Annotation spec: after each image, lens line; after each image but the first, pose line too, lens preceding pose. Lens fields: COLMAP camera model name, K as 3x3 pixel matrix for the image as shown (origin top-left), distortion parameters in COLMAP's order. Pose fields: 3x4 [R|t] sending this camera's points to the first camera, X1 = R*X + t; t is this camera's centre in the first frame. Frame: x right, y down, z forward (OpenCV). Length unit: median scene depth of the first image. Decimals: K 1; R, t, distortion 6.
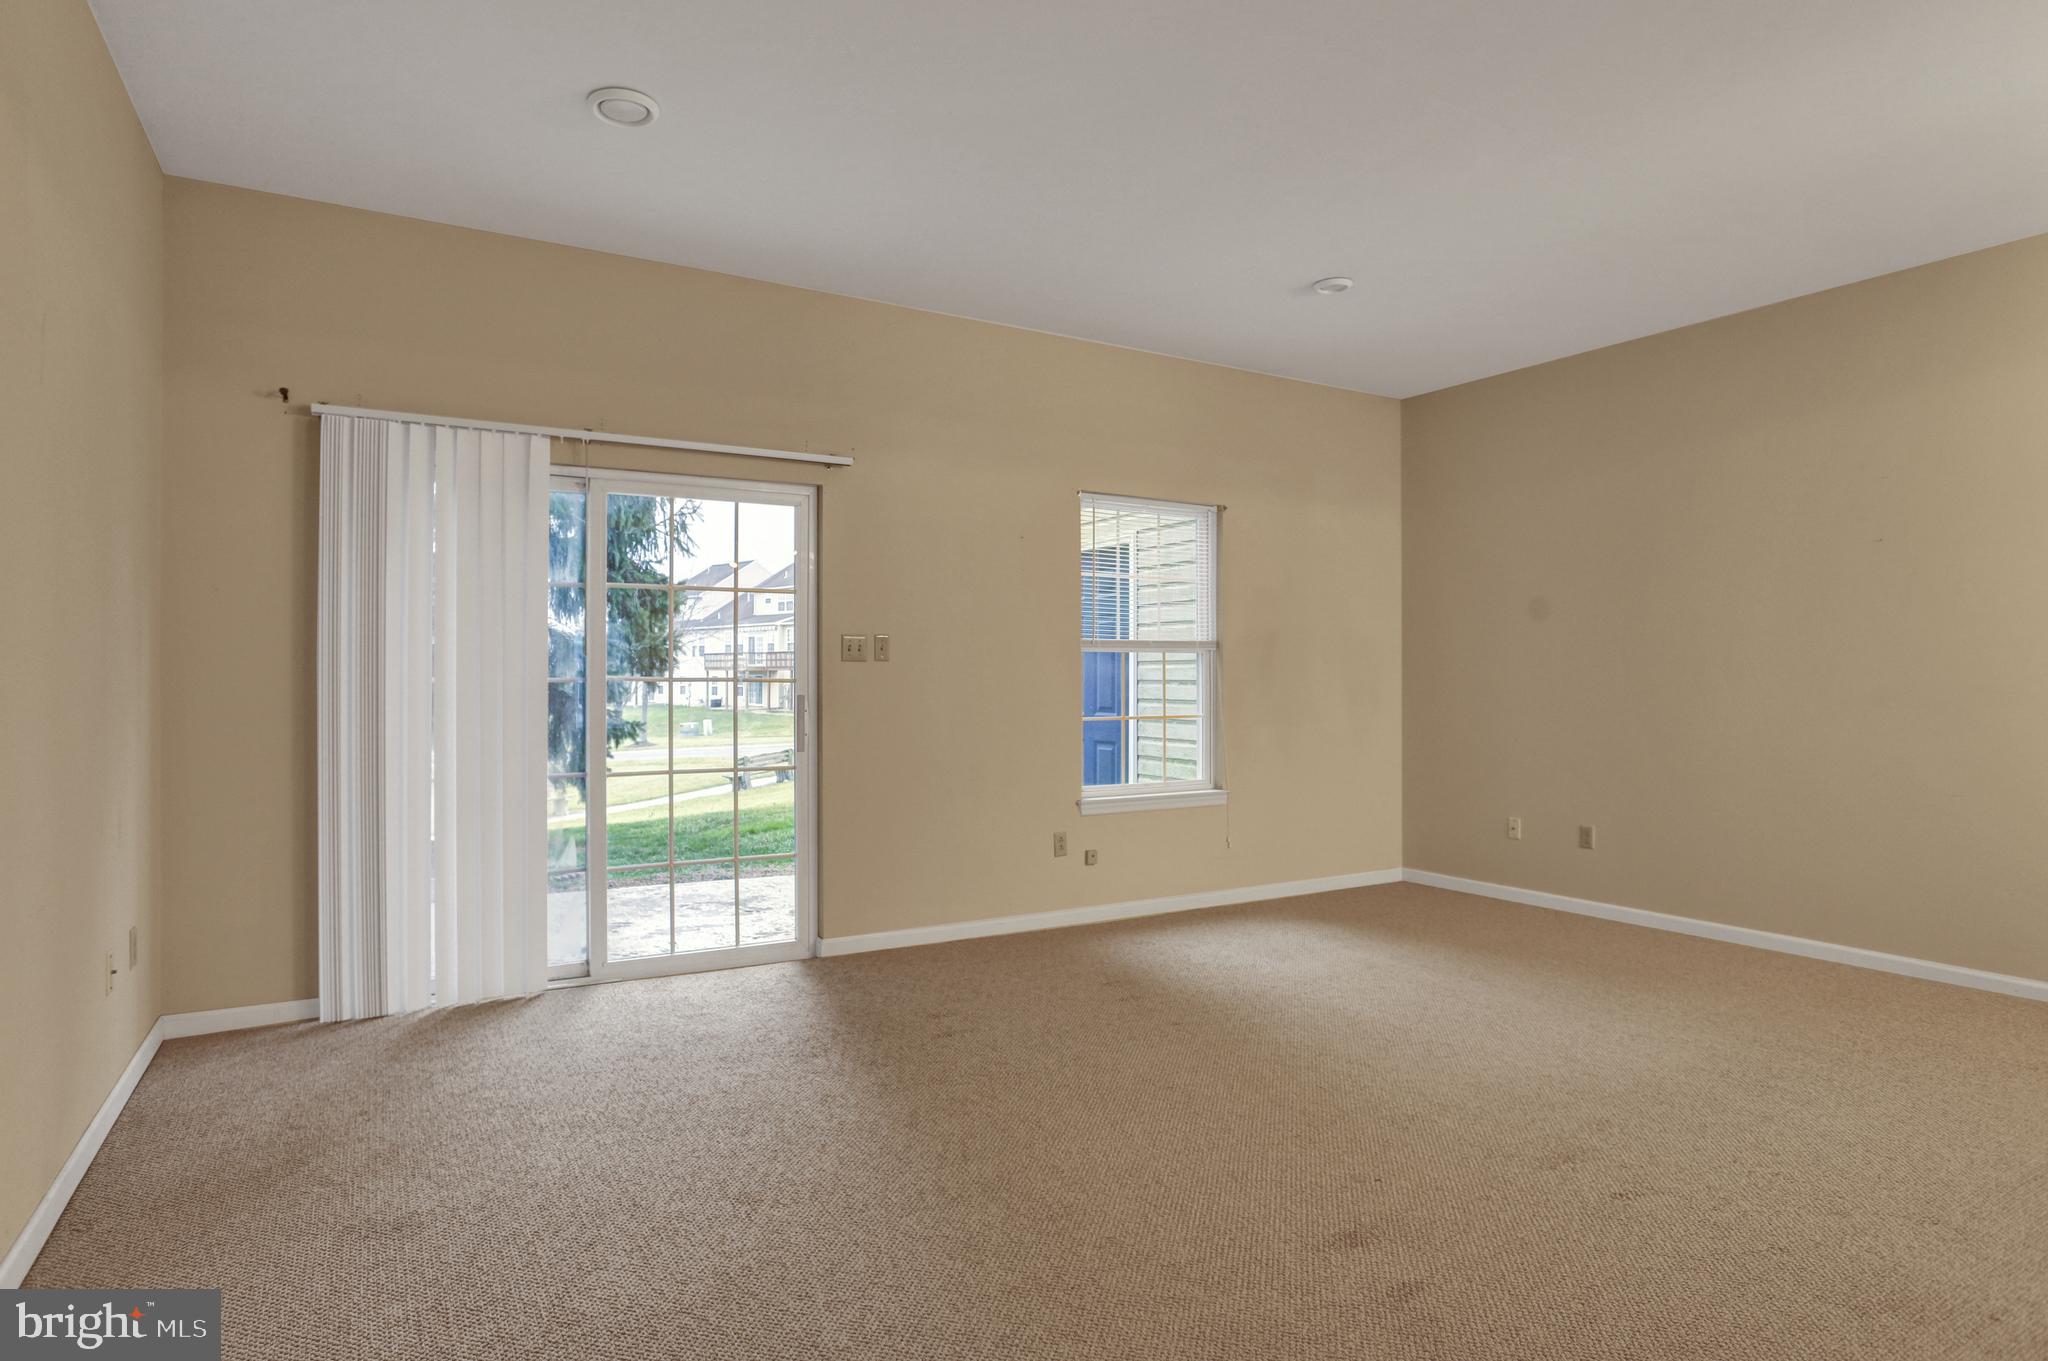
lens RADIAL K [[1096.5, 0, 1040.1], [0, 1096.5, 682.7], [0, 0, 1]] dist [-0.062083, 0.029280]
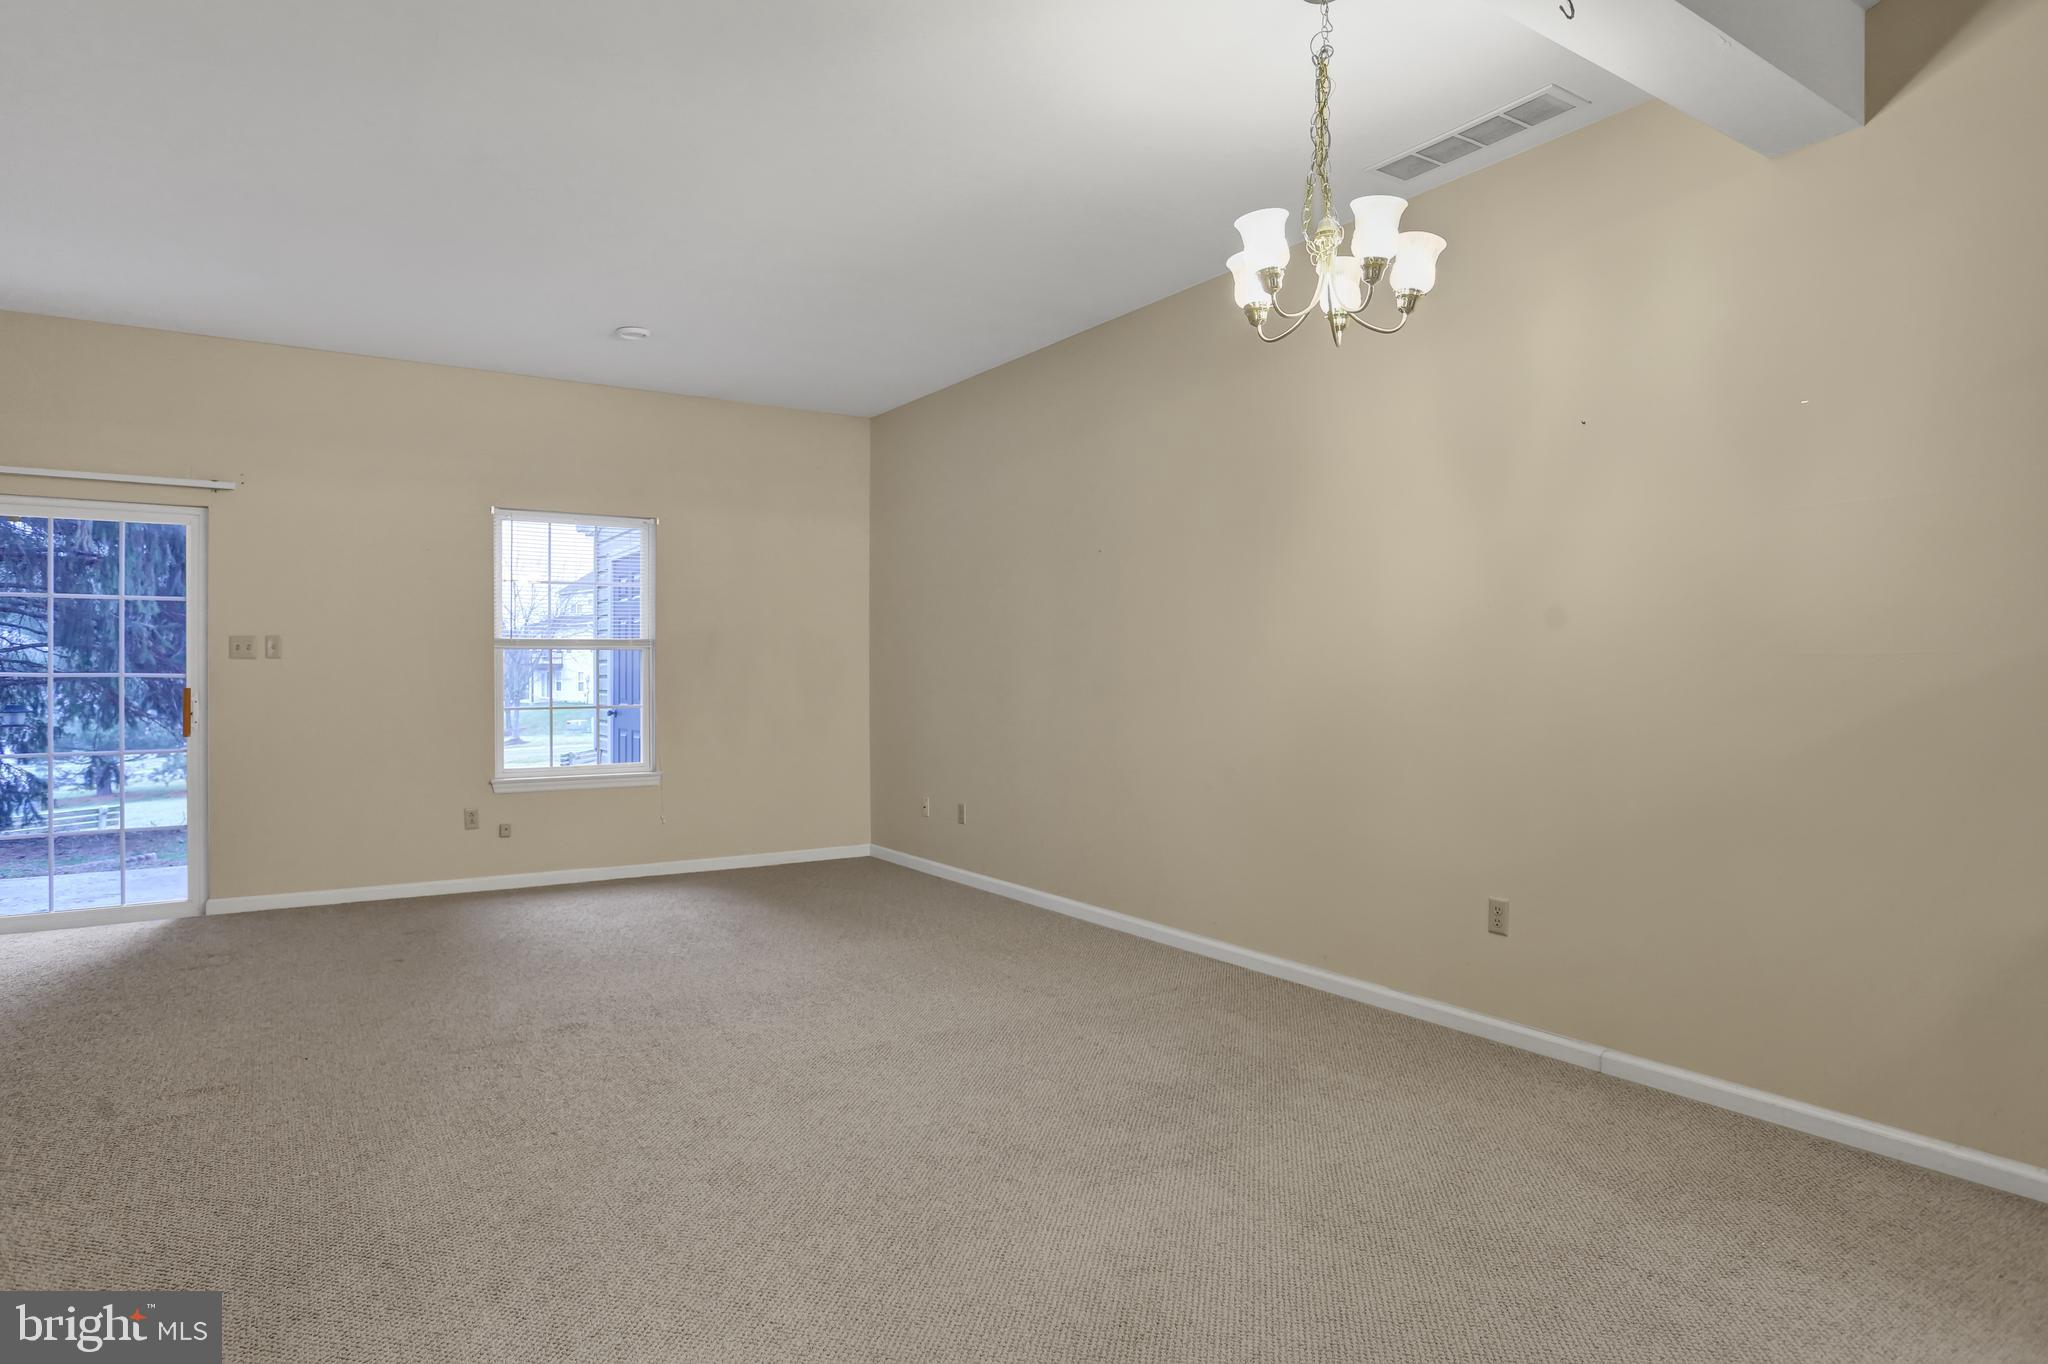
lens RADIAL K [[1096.5, 0, 989.9], [0, 1096.5, 677.7], [0, 0, 1]] dist [-0.062083, 0.029280]
pose [[0.999228, -0.001869, 0.039239, 0.461039], [0.001889, 0.999998, -0.000461, 0.002076], [-0.039238, 0.000535, 0.999230, -0.129610]]
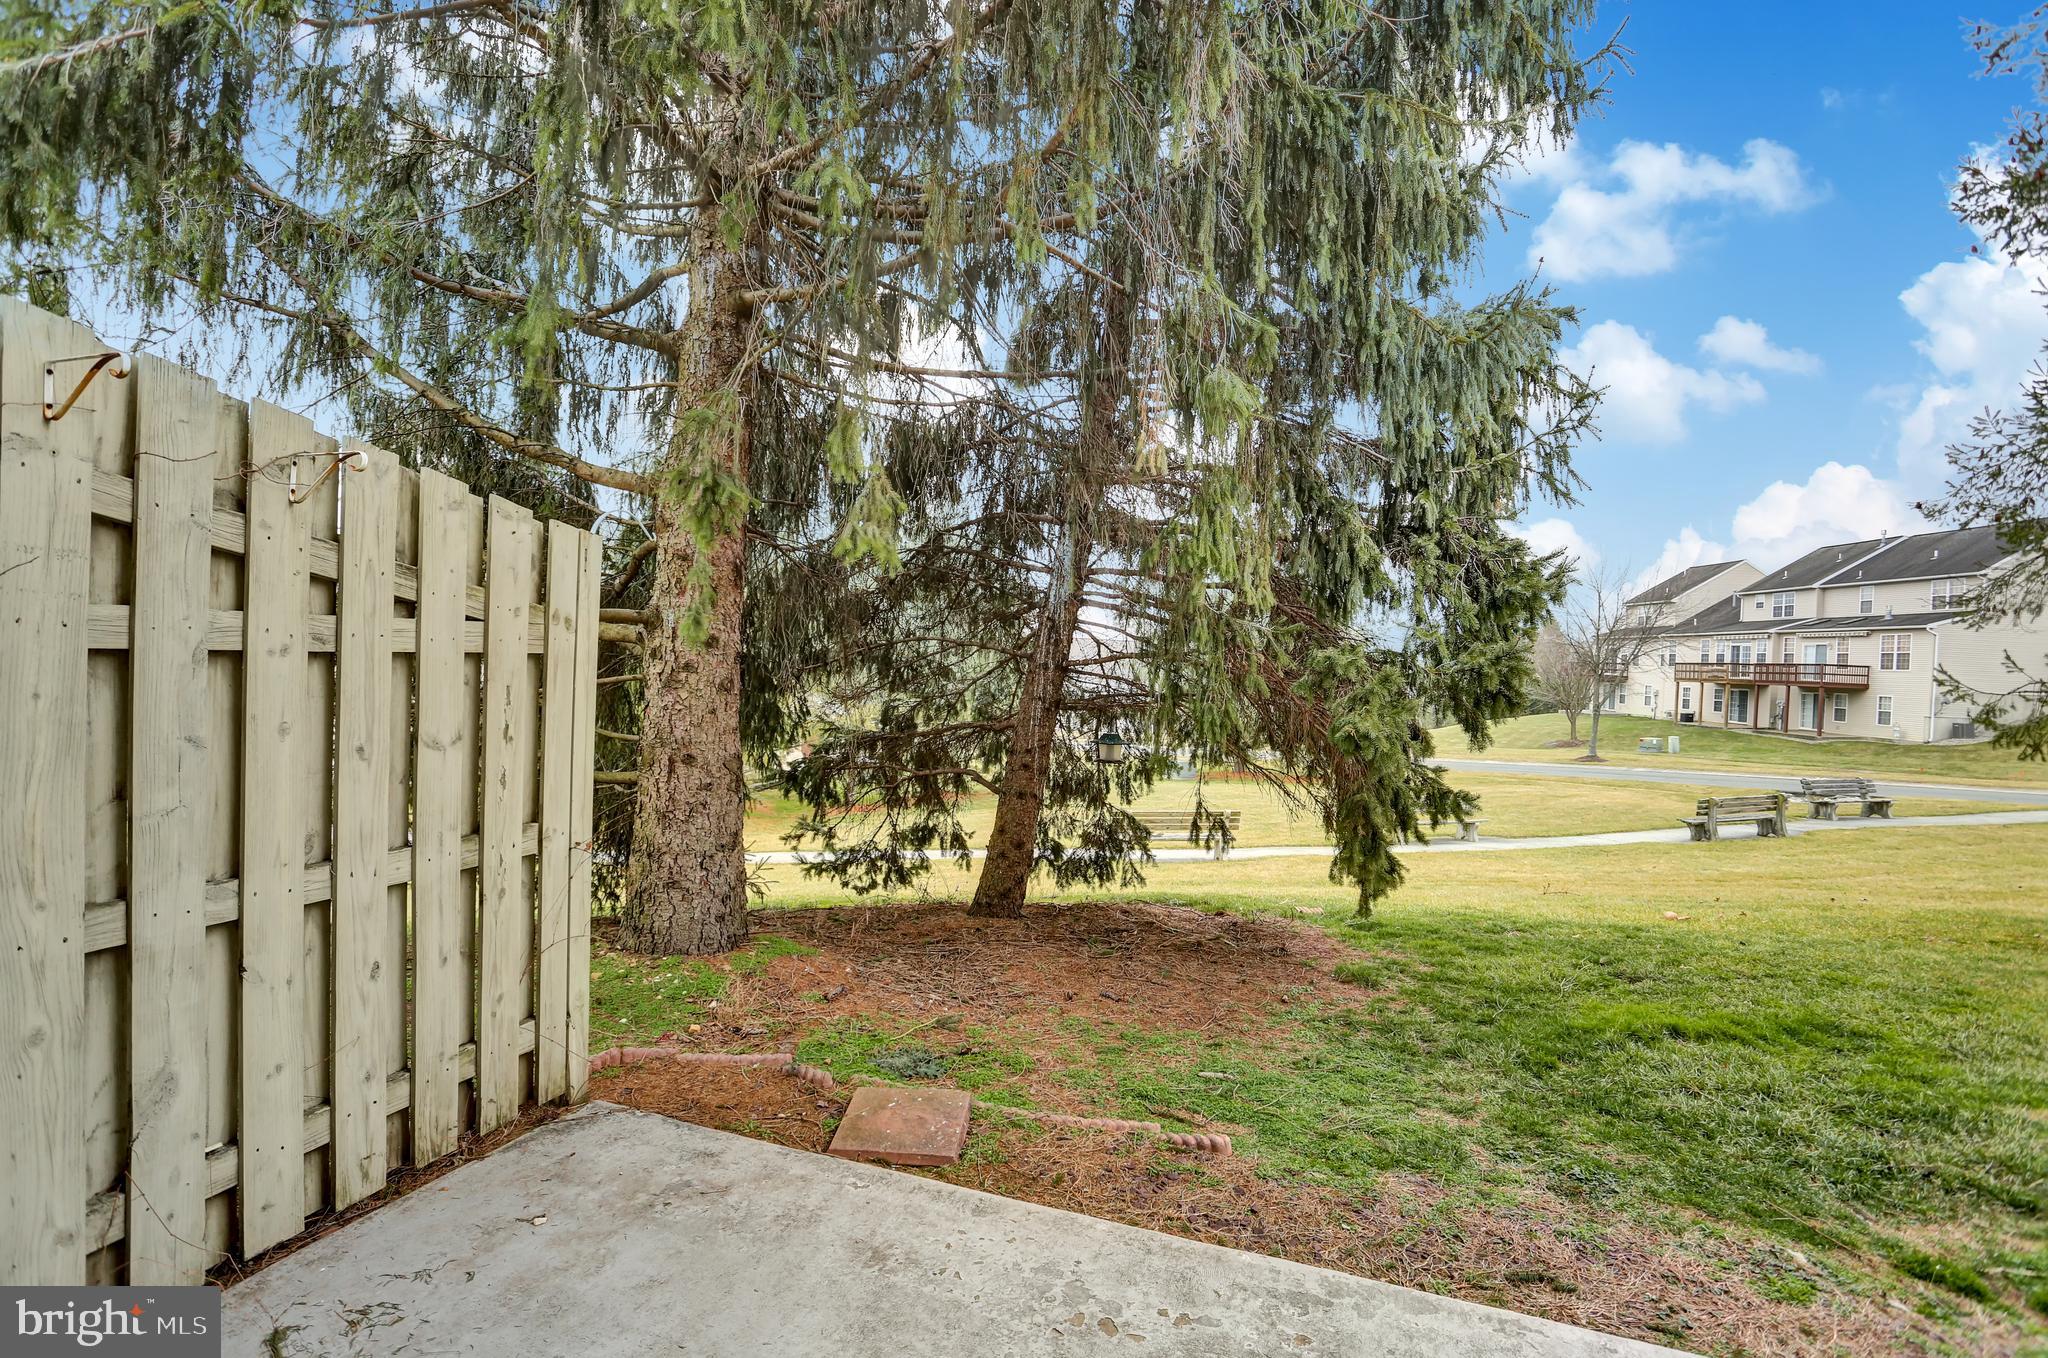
lens RADIAL K [[1023.2, 0, 1006.8], [0, 1023.2, 662.7], [0, 0, 1]] dist [-0.052340, 0.018040]
pose [[0.630107, 0.031229, -0.775880, -0.173555], [-0.047595, 0.998865, 0.001551, -0.039097], [0.775048, 0.035951, 0.630878, 0.772811]]
